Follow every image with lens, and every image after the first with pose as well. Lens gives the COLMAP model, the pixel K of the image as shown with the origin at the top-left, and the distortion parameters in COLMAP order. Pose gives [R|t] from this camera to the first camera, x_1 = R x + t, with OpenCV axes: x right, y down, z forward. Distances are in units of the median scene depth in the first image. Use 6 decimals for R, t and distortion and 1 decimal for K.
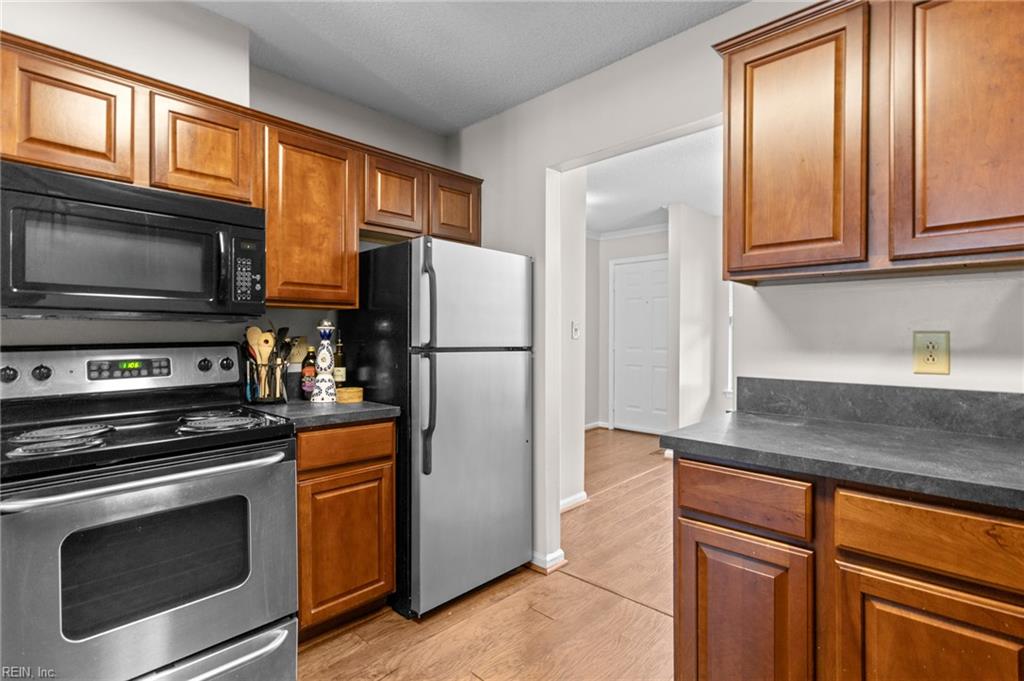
lens RADIAL K [[471.9, 0, 512.9], [0, 471.9, 334.7], [0, 0, 1]] dist [0.002336, 0.001303]
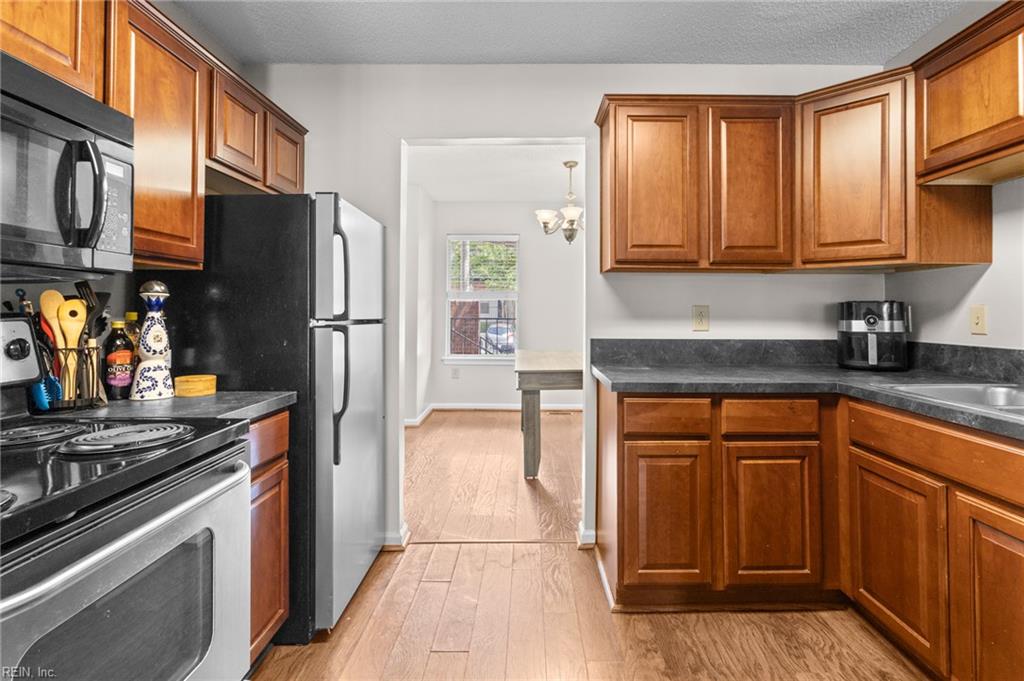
lens RADIAL K [[471.9, 0, 530.5], [0, 471.9, 300.7], [0, 0, 1]] dist [0.002336, 0.001303]
pose [[0.749967, 0.015561, 0.661292, -0.492278], [-0.004385, 0.999818, -0.018554, 0.006506], [-0.661461, 0.011015, 0.749899, 0.102915]]
